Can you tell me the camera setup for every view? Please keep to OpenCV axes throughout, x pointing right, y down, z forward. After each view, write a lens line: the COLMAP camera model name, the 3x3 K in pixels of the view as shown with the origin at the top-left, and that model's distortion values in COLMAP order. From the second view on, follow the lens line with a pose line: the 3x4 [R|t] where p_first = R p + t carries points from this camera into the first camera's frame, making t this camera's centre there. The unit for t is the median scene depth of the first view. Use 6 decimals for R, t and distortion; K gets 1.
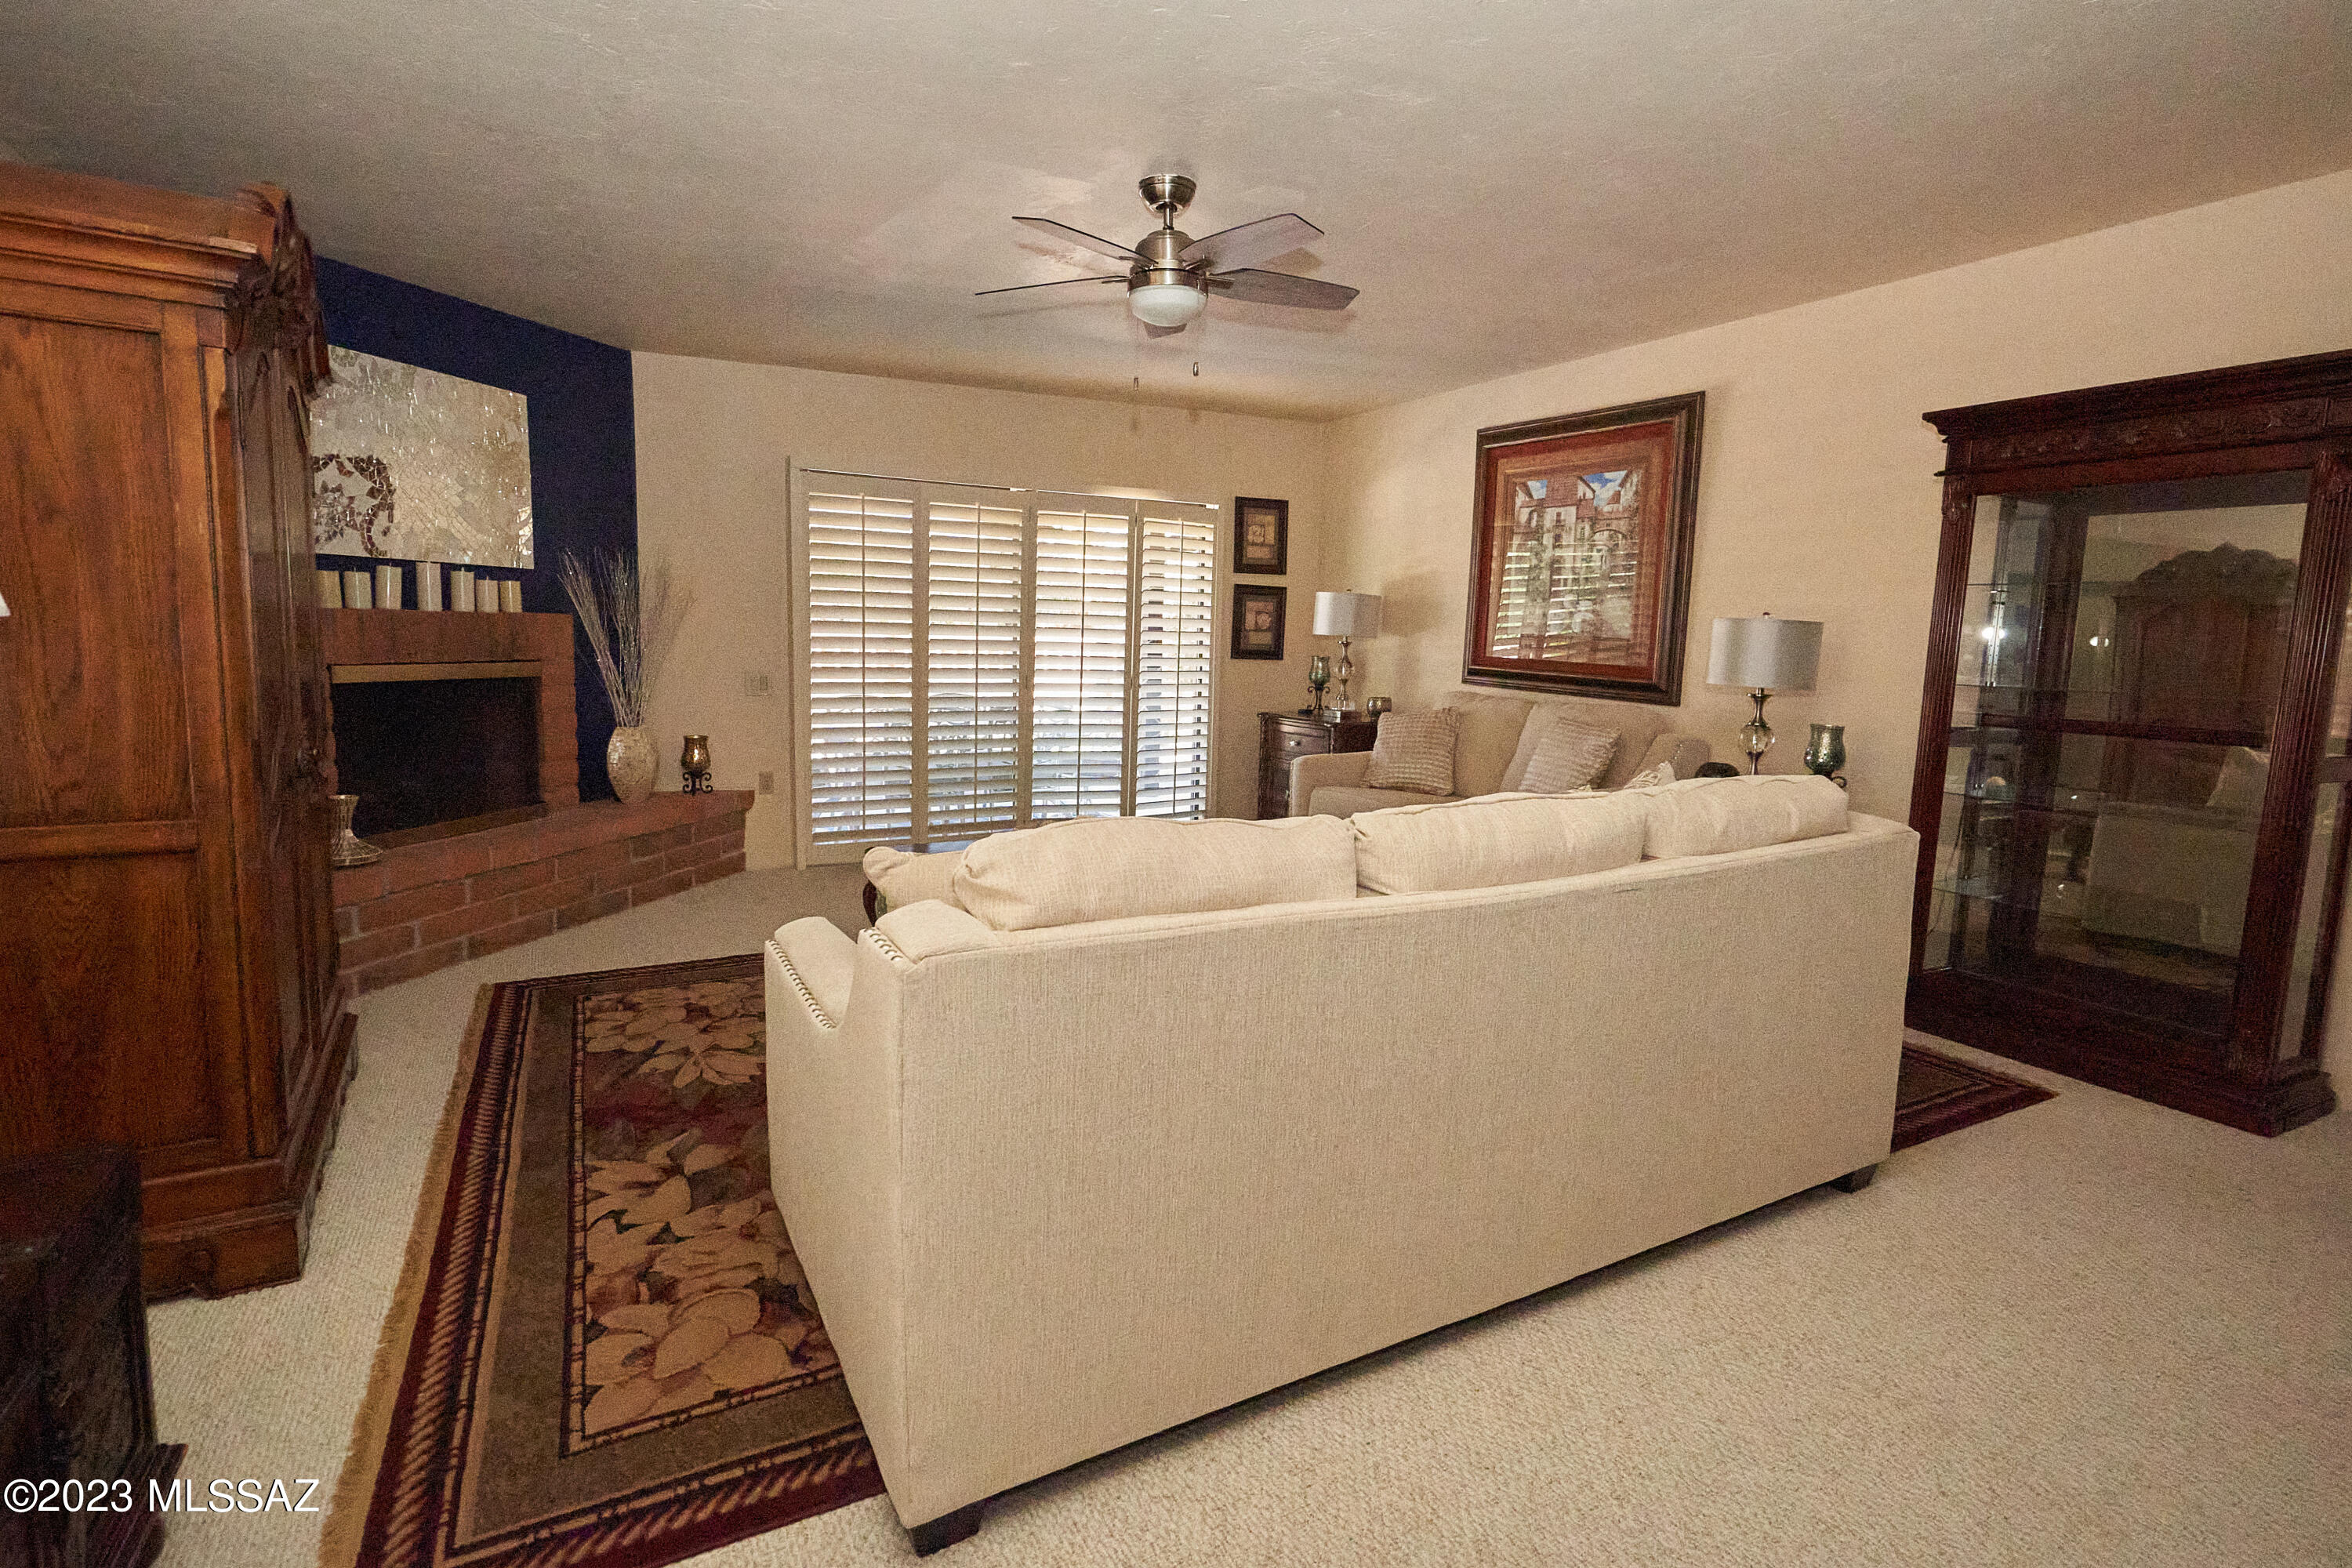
lens RADIAL K [[1096.0, 0, 1171.8], [0, 1096.0, 758.8], [0, 0, 1]] dist [-0.000215, 0.001879]
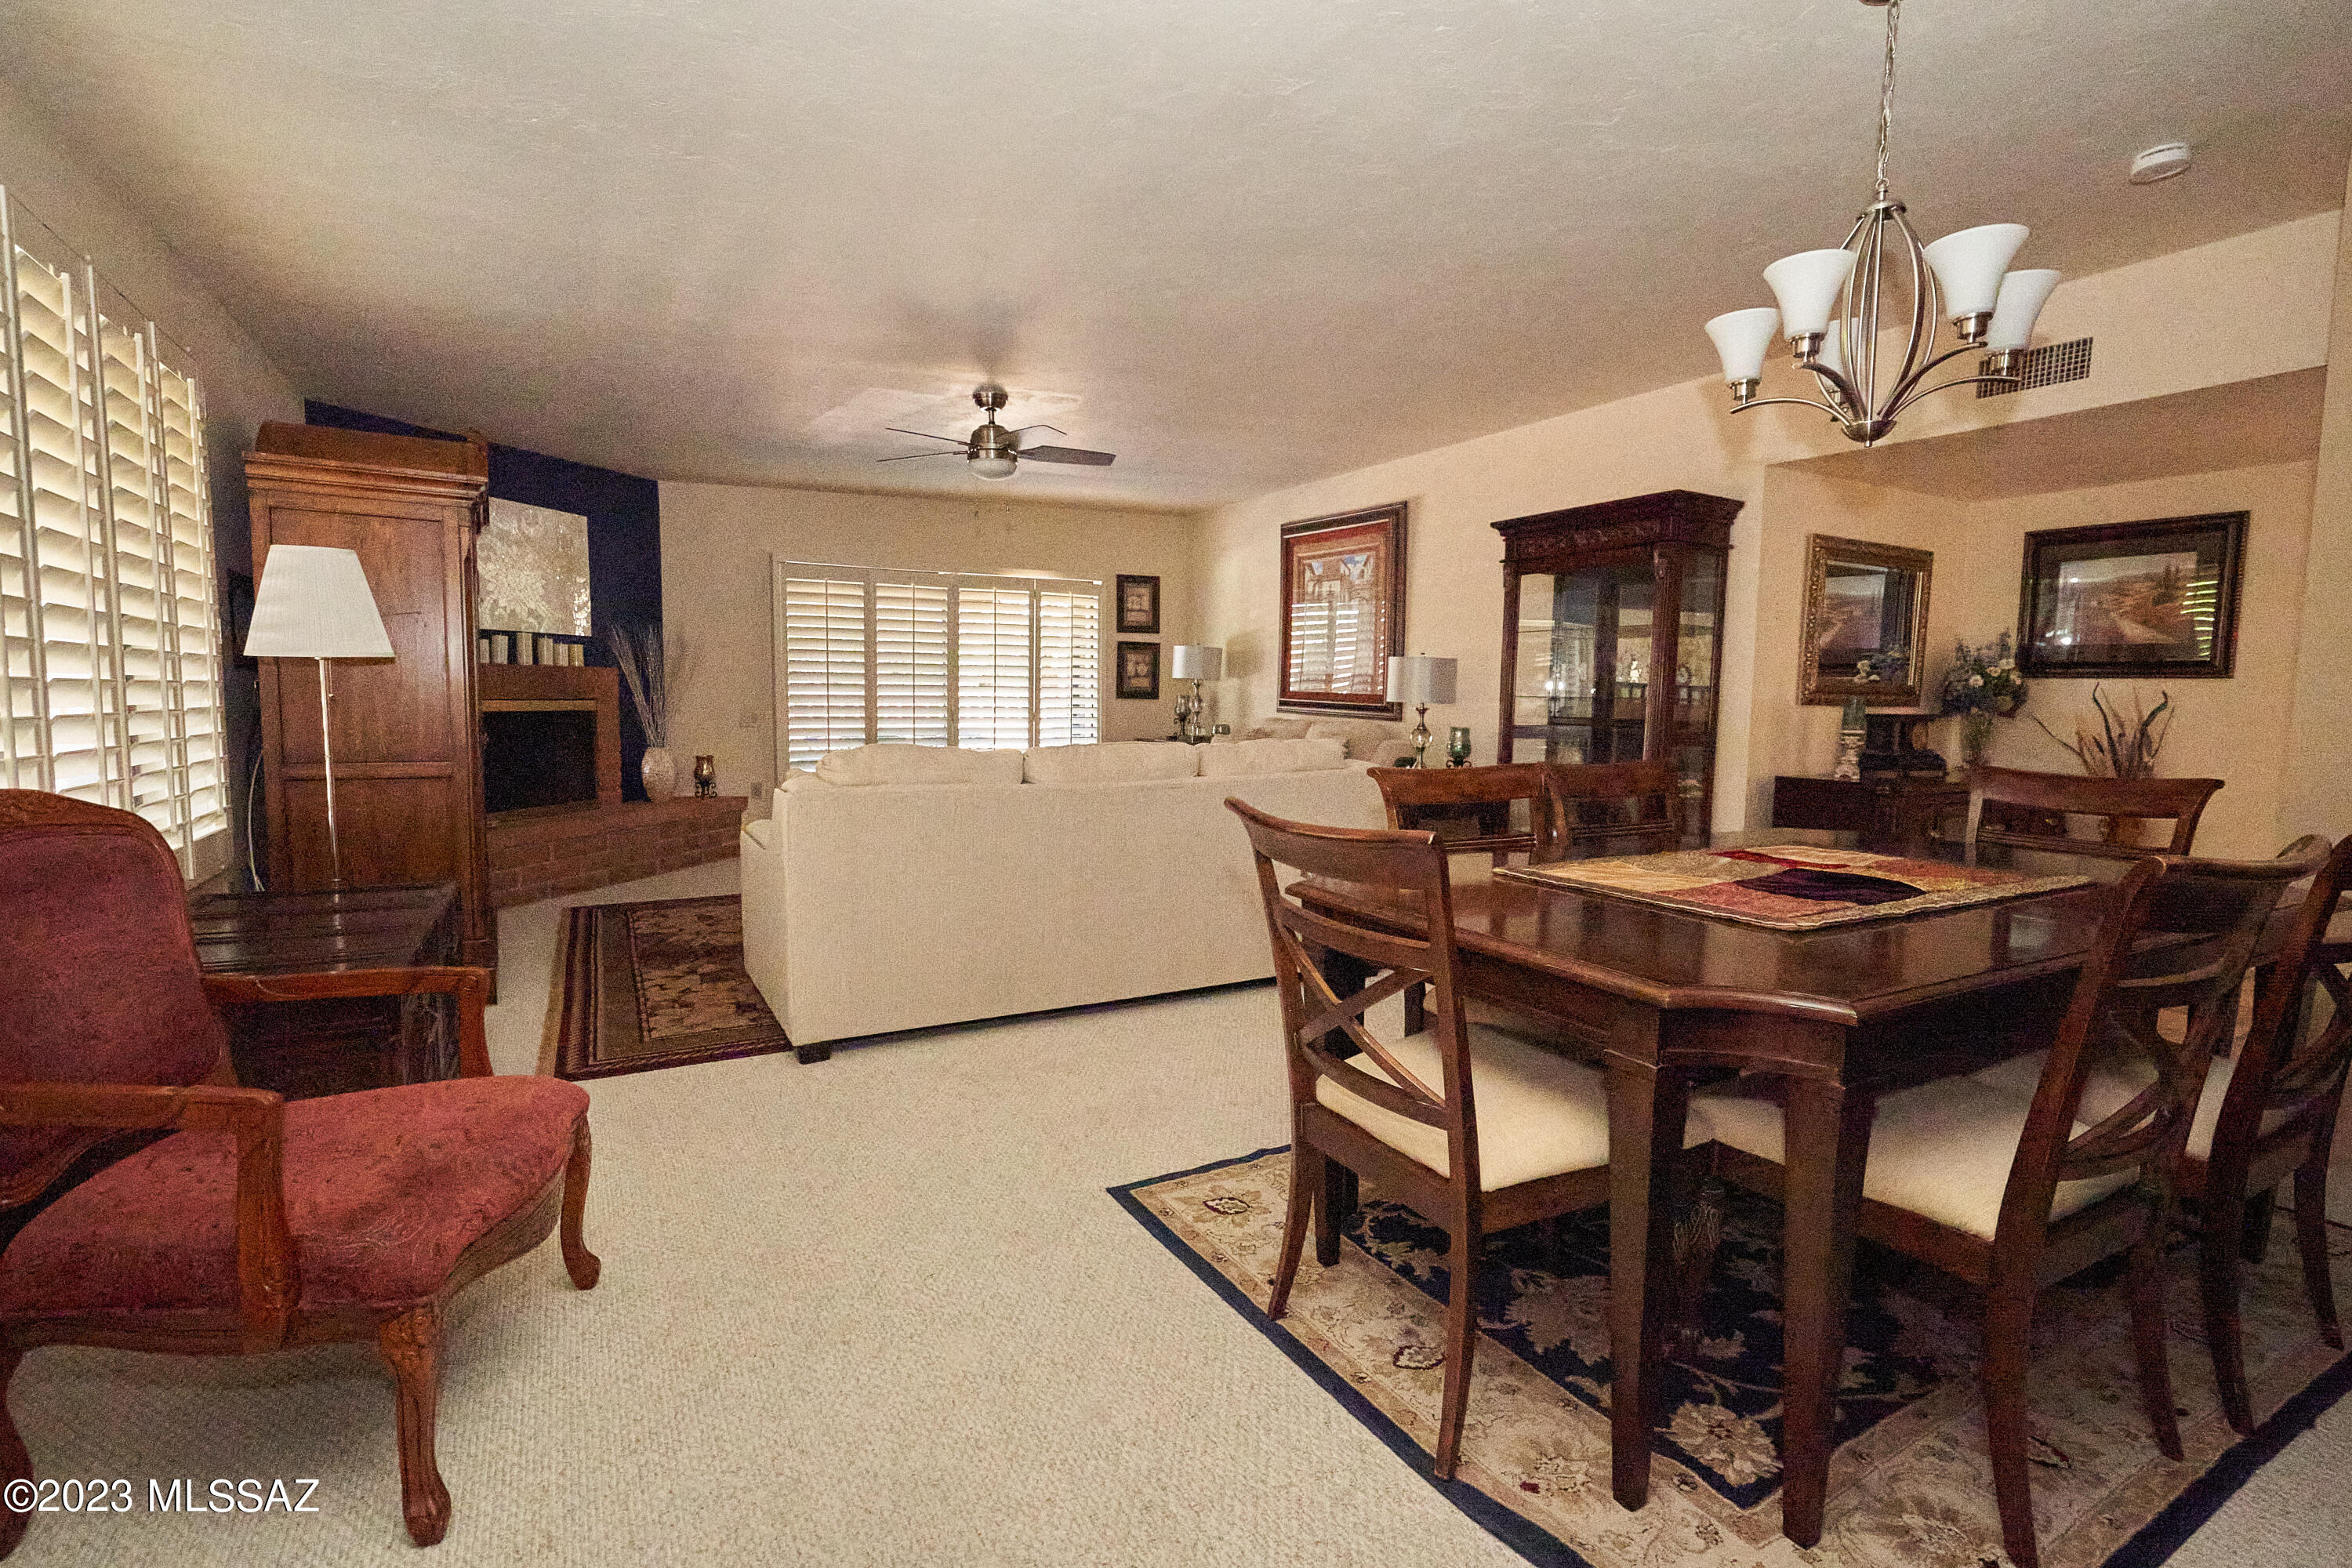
lens RADIAL K [[1096.0, 0, 1184.0], [0, 1096.0, 793.7], [0, 0, 1]] dist [-0.000215, 0.001879]
pose [[0.999889, -0.014880, 0.000745, 0.180271], [0.014894, 0.999573, -0.025129, 0.076157], [-0.000370, 0.025137, 0.999684, -0.407342]]
